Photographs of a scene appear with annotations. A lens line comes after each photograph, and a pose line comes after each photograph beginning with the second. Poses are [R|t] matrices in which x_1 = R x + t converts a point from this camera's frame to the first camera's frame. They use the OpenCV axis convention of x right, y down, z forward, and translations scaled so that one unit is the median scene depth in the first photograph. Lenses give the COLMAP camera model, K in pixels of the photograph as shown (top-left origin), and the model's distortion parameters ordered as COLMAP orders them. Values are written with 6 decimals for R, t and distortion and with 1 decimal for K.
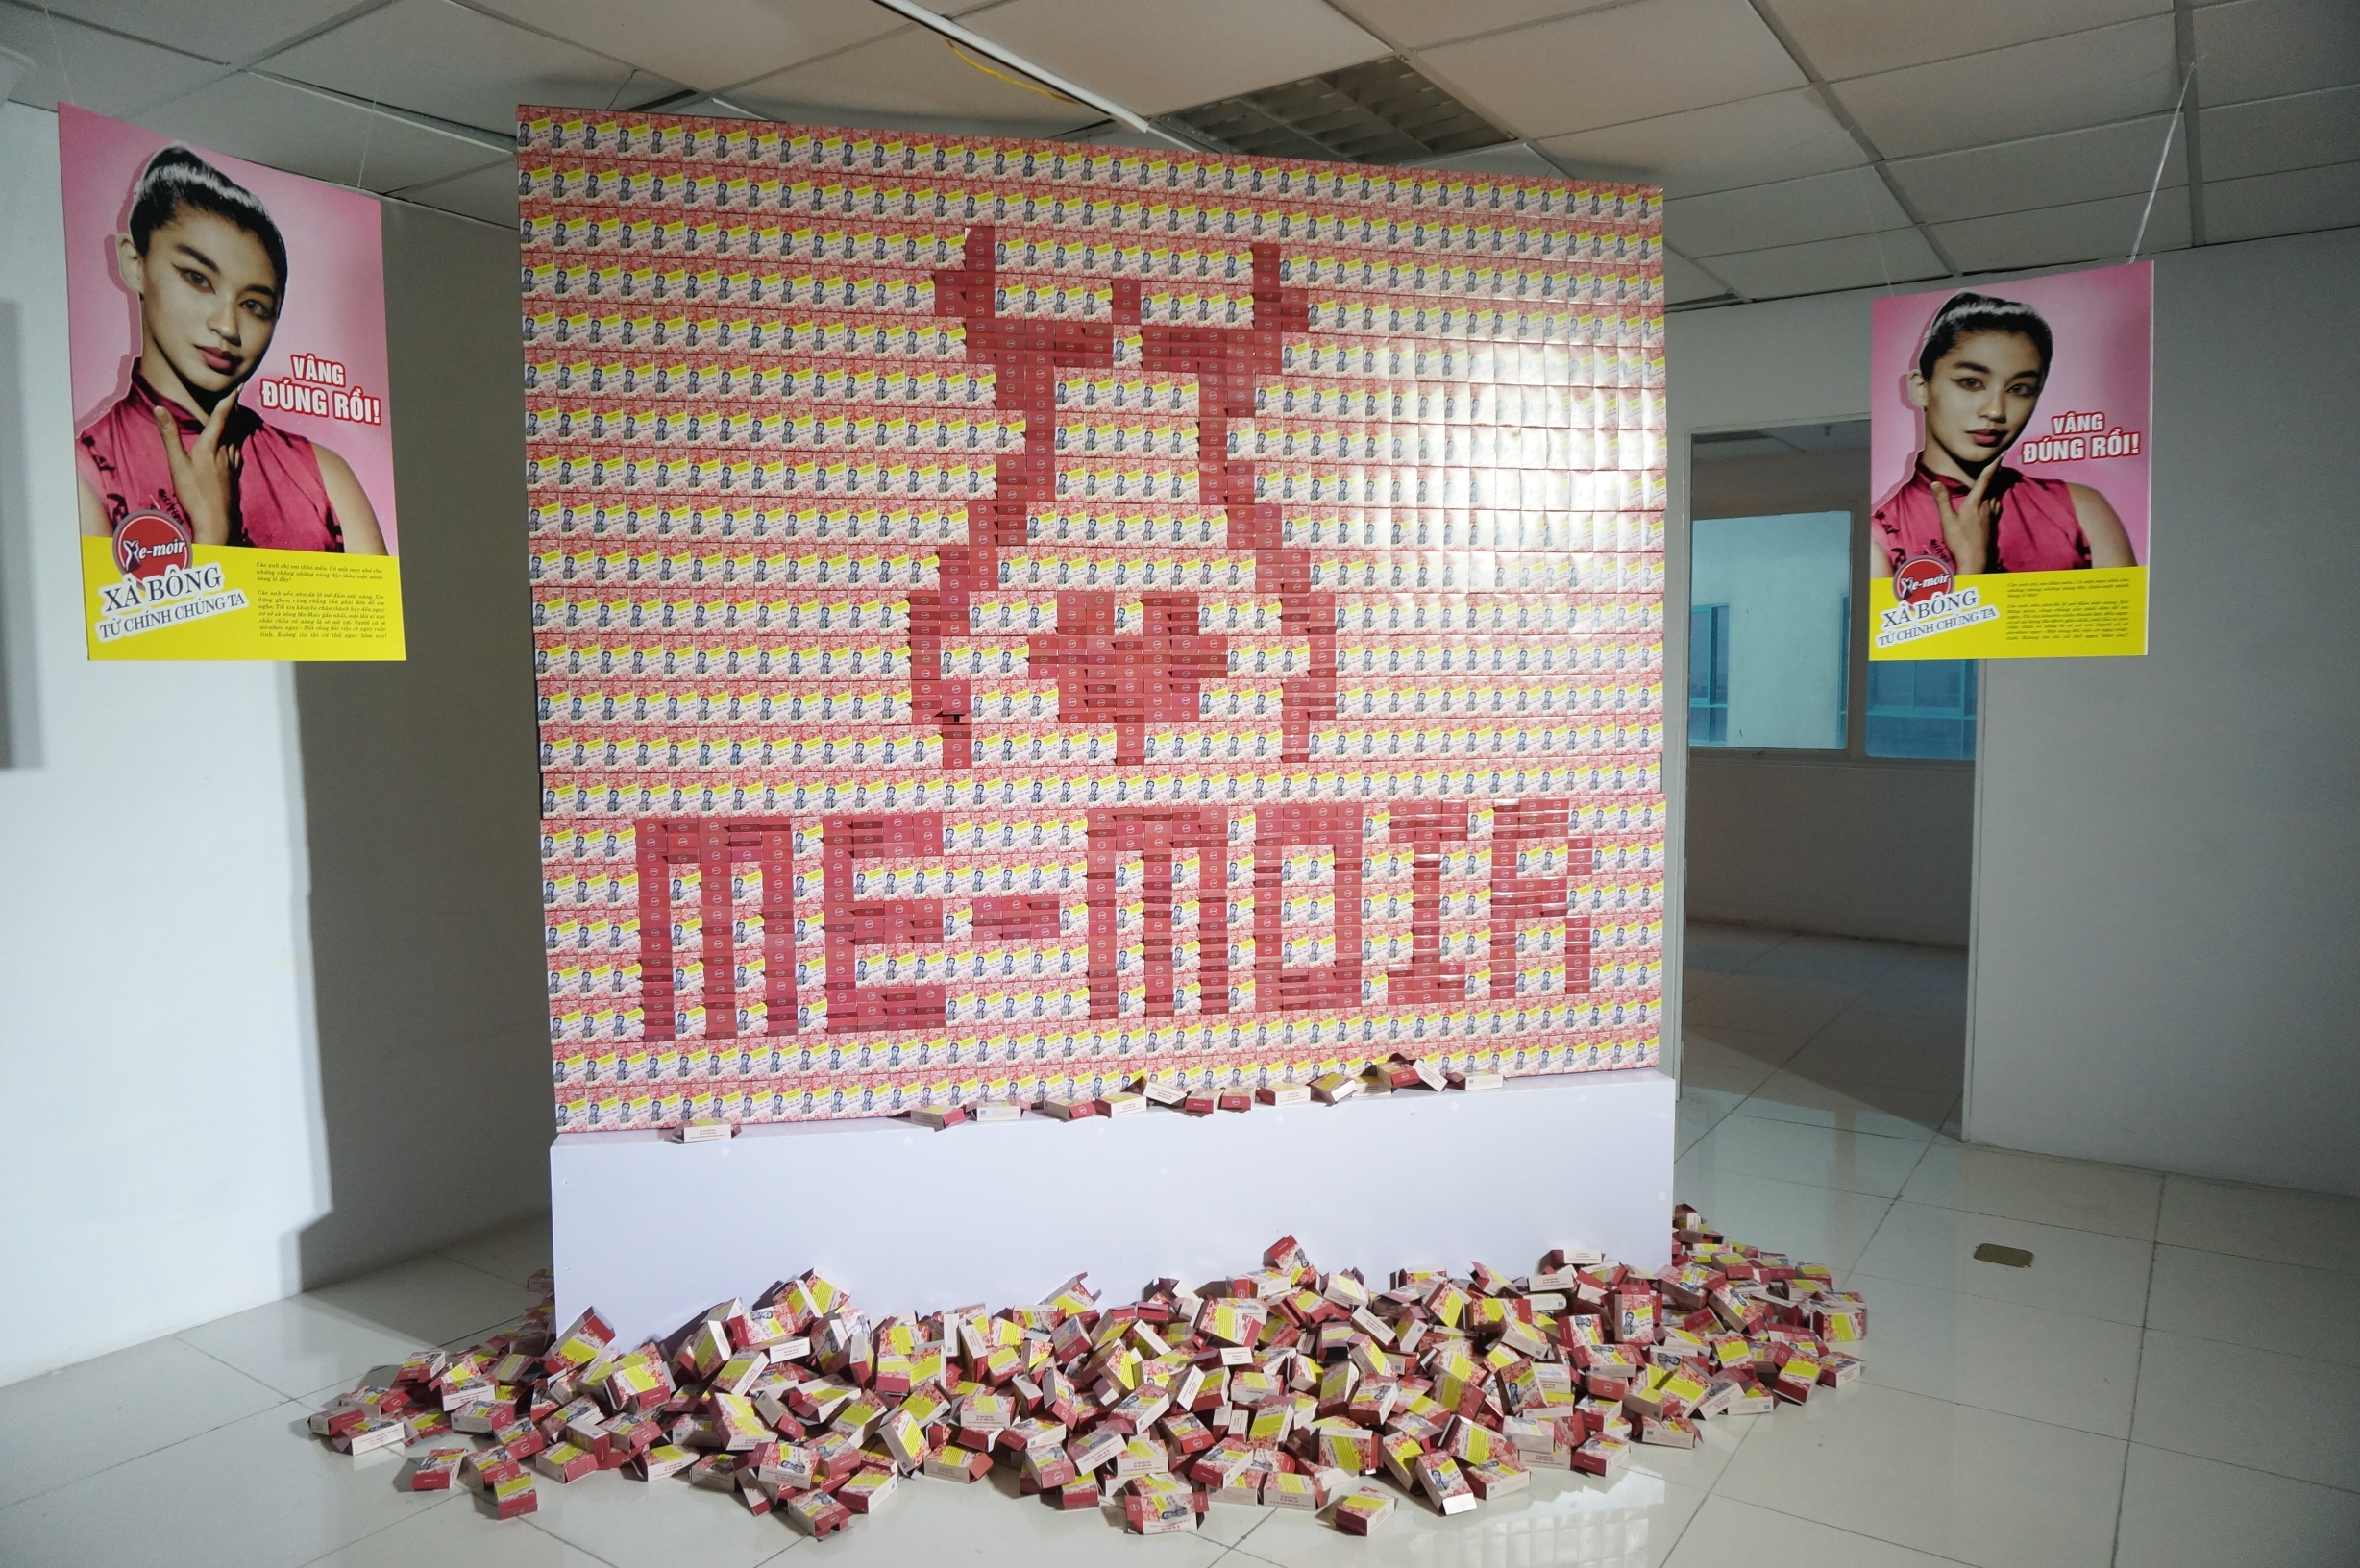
lens RADIAL K [[1594.2, 0, 1182.8], [0, 1594.2, 787.6], [0, 0, 1]] dist [-0.041503, 0.027195]
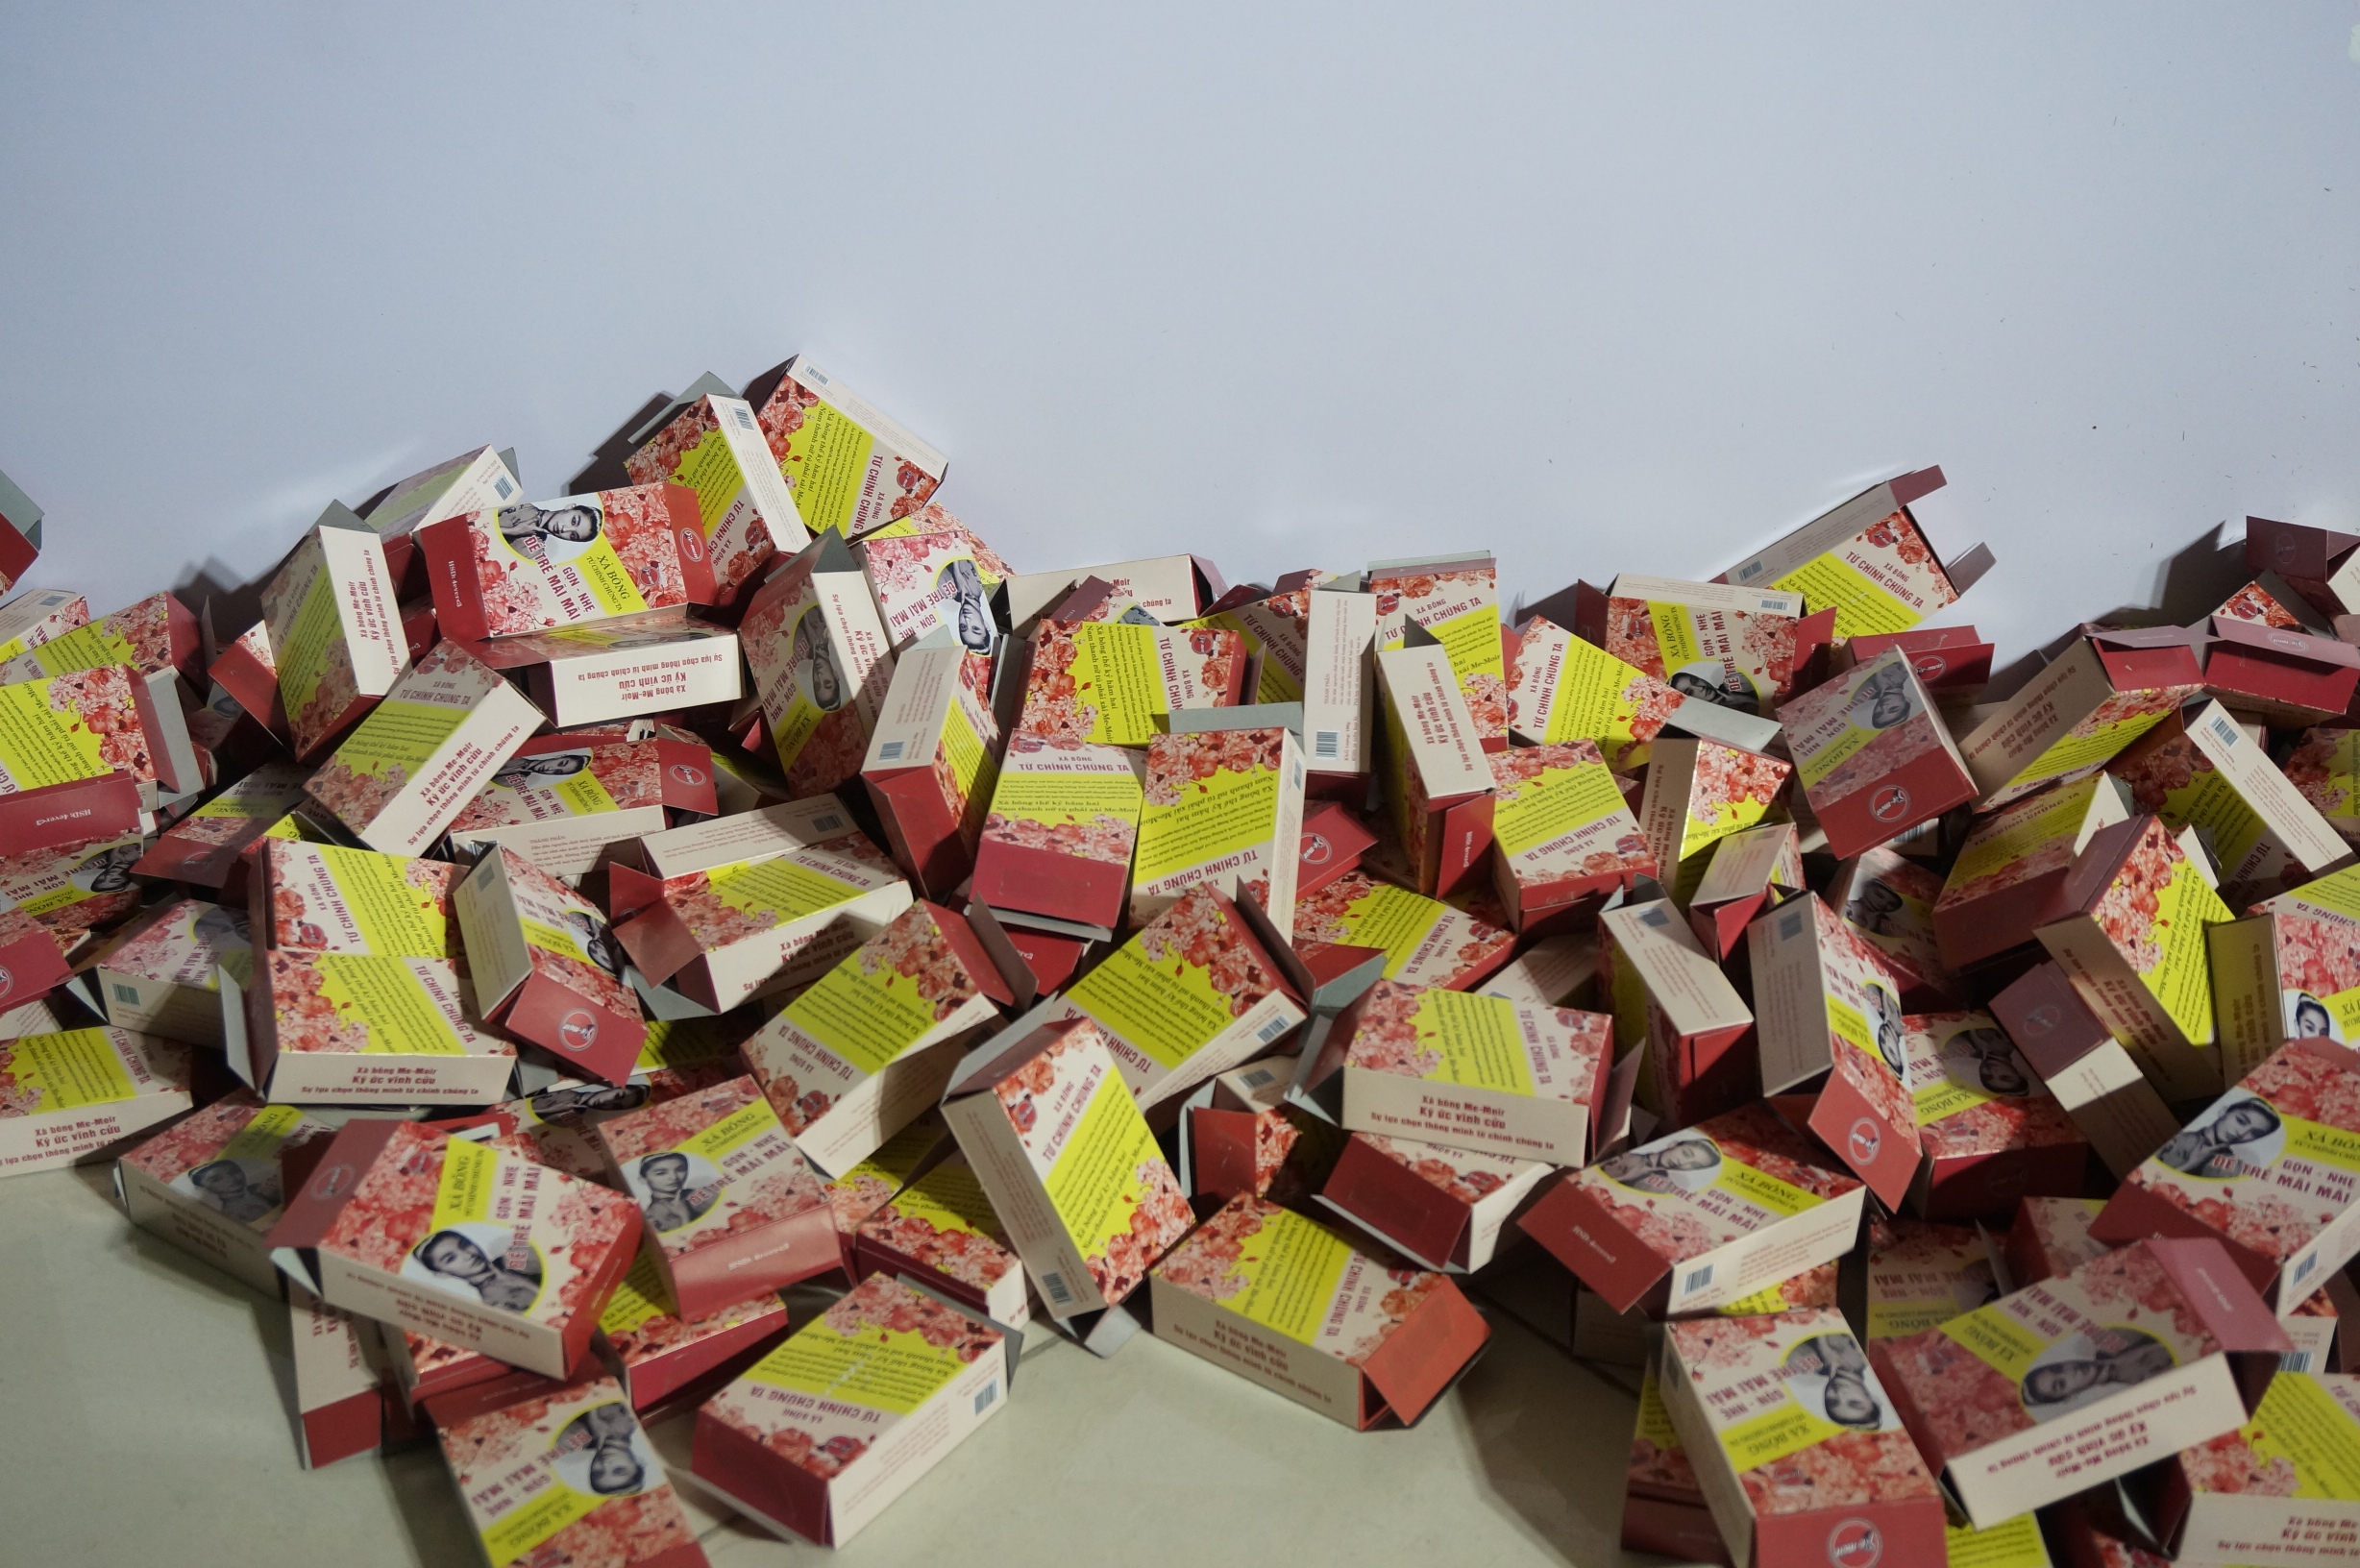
lens RADIAL K [[2520.1, 0, 1182.3], [0, 2520.1, 784.3], [0, 0, 1]] dist [0.011667, 0.000000]
pose [[0.968378, 0.114184, -0.221822, -0.089847], [-0.016663, 0.916735, 0.399149, 0.224974], [0.248929, -0.382831, 0.889649, 0.697964]]
